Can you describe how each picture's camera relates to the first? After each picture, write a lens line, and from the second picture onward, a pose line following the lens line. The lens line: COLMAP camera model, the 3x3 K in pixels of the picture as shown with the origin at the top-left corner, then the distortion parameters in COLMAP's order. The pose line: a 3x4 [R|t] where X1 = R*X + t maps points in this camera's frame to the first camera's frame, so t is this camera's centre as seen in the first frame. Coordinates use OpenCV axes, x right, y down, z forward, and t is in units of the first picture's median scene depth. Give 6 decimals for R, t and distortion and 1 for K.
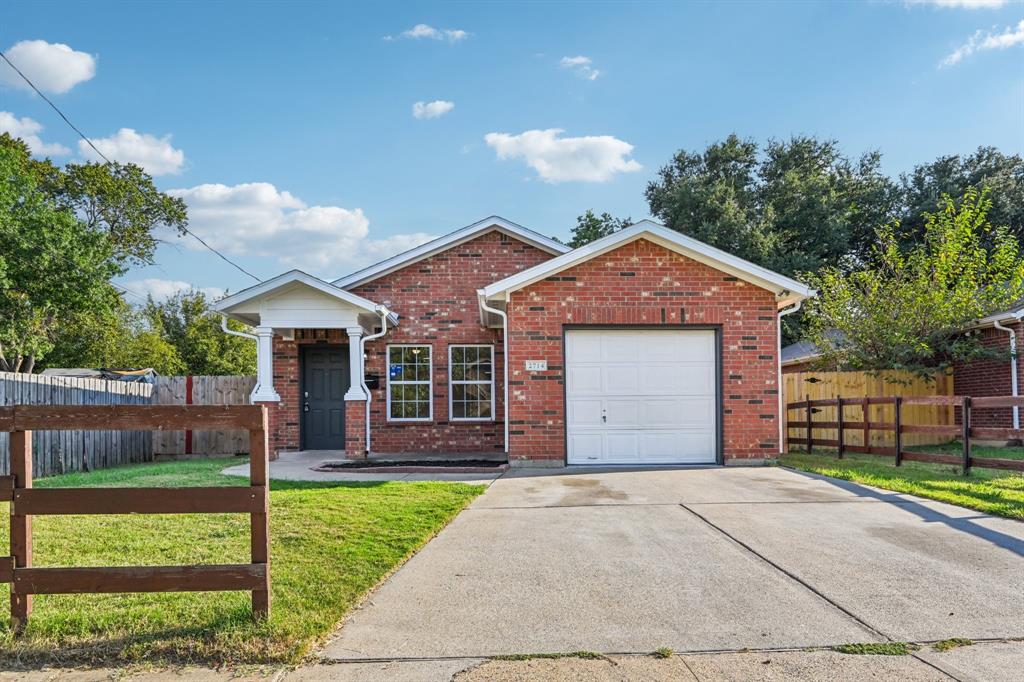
lens RADIAL K [[678.1, 0, 510.4], [0, 678.1, 419.6], [0, 0, 1]] dist [-0.006531, -0.003002]
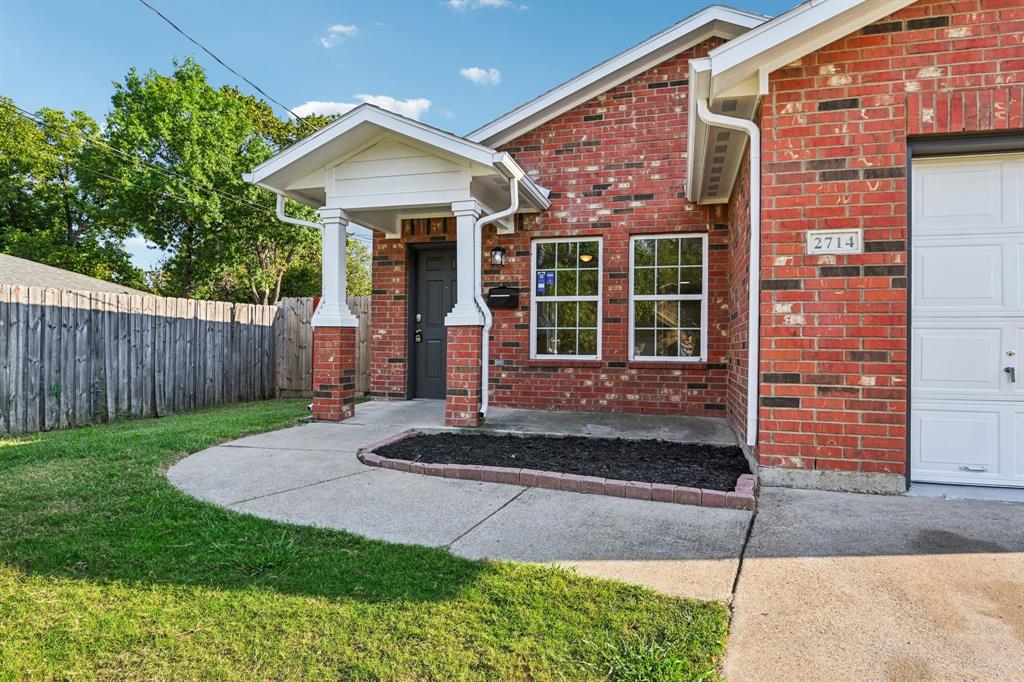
lens RADIAL K [[578.8, 0, 514.5], [0, 578.8, 351.8], [0, 0, 1]] dist [-0.002104, -0.016586]
pose [[0.953397, 0.018633, -0.301144, -0.035732], [-0.015776, 0.999805, 0.011918, -0.012375], [0.301307, -0.006612, 0.953504, 0.536272]]
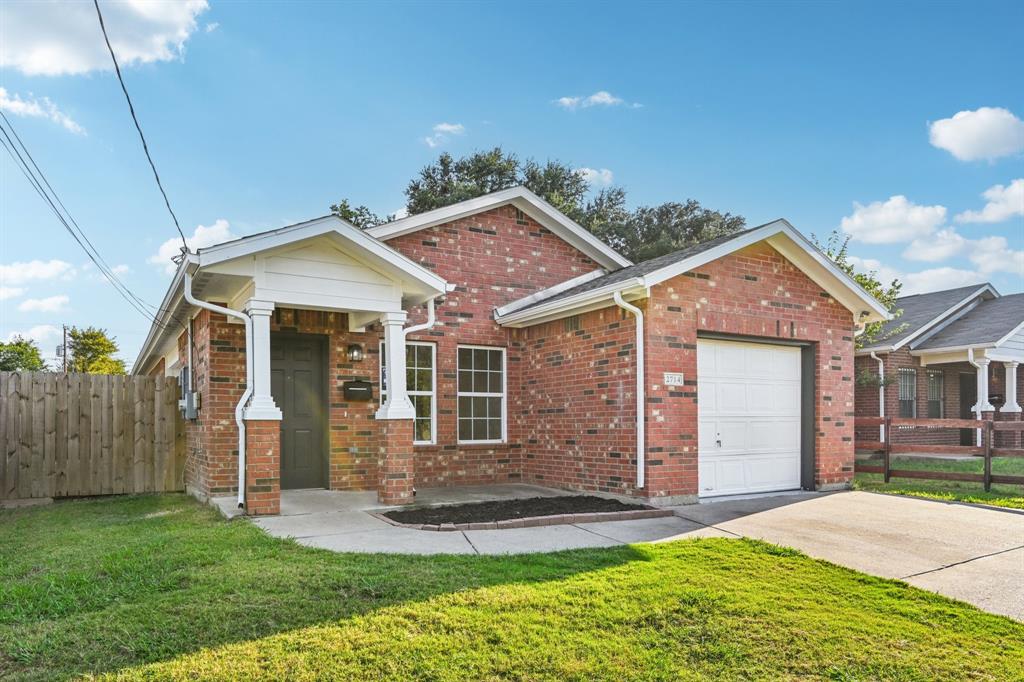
lens RADIAL K [[677.6, 0, 510.4], [0, 677.6, 433.4], [0, 0, 1]] dist [-0.008116, -0.002441]
pose [[0.873777, -0.004836, 0.486304, -0.465173], [-0.000126, 0.999948, 0.010169, -0.020549], [-0.486328, -0.008947, 0.873731, 0.343674]]
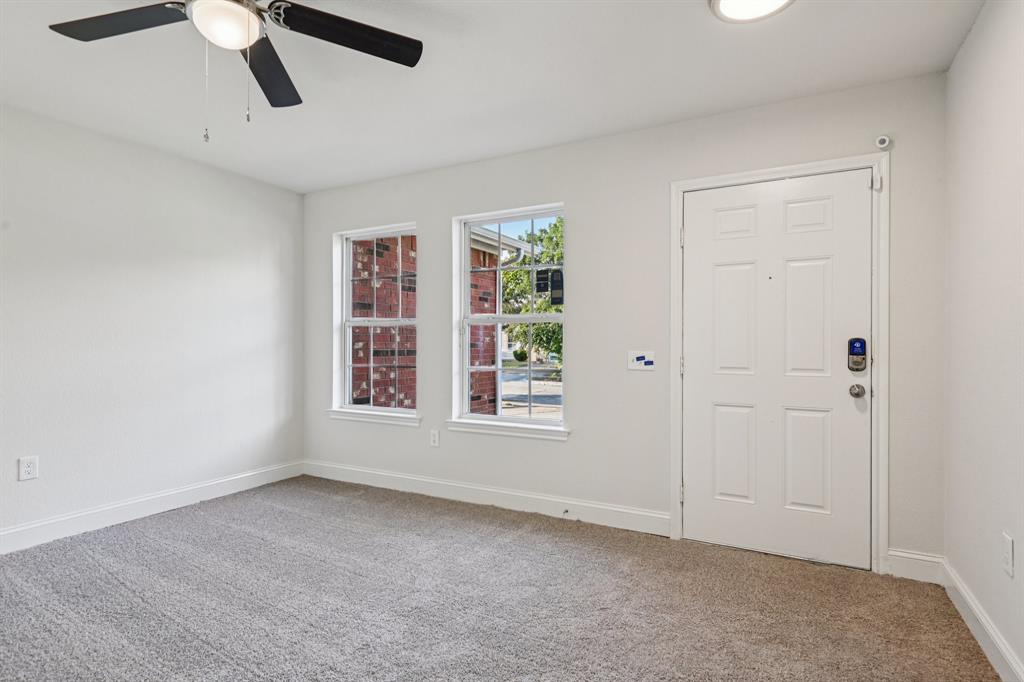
lens RADIAL K [[521.6, 0, 514.4], [0, 521.6, 349.9], [0, 0, 1]] dist [0.001172, 0.000103]
pose [[-0.862748, 0.001459, 0.505632, -0.329823], [0.001728, 0.999999, 0.000063, -0.042374], [-0.505631, 0.000928, -0.862749, 1.410378]]
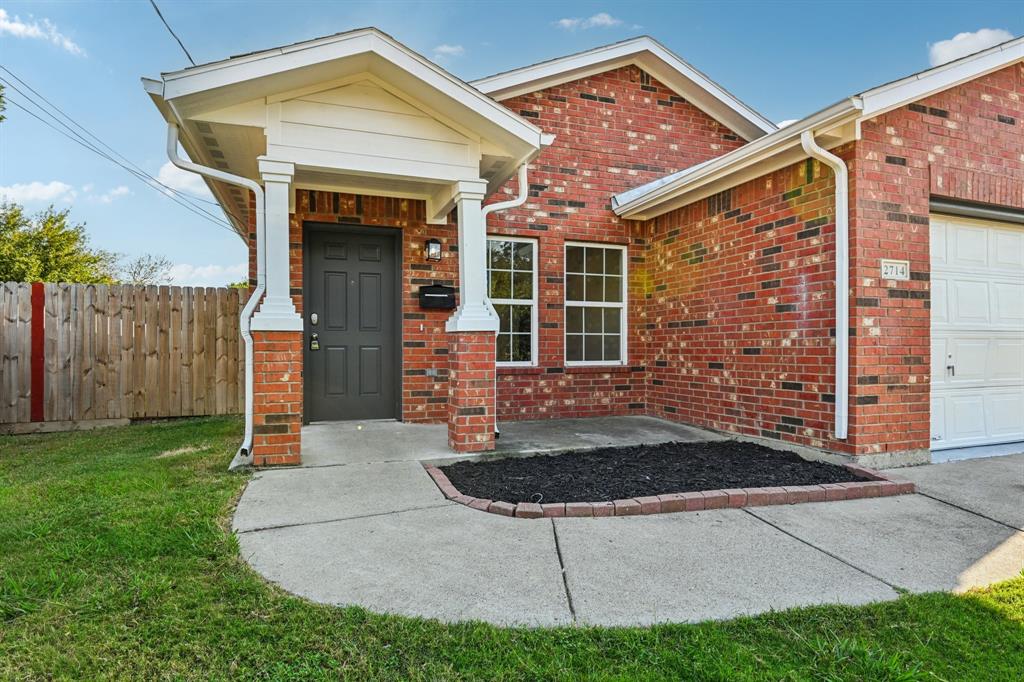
lens RADIAL K [[561.7, 0, 513.5], [0, 561.7, 355.3], [0, 0, 1]] dist [-0.003992, -0.019330]
pose [[0.952073, 0.000659, 0.305871, -0.327200], [-0.005035, 0.999896, 0.013518, -0.016607], [-0.305831, -0.014410, 0.951977, 0.604412]]
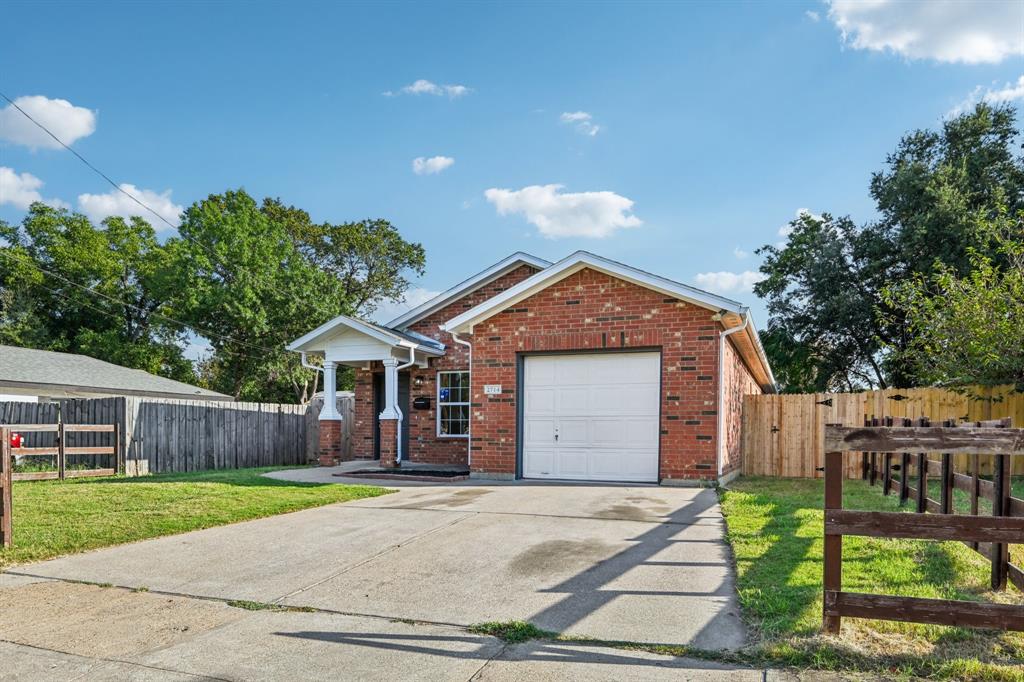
lens RADIAL K [[671.7, 0, 514.4], [0, 671.7, 451.5], [0, 0, 1]] dist [0.000010, -0.002001]
pose [[0.914820, 0.023861, -0.403157, 0.464191], [-0.014315, 0.999542, 0.026675, -0.005879], [0.403609, -0.018632, 0.914742, -0.009650]]
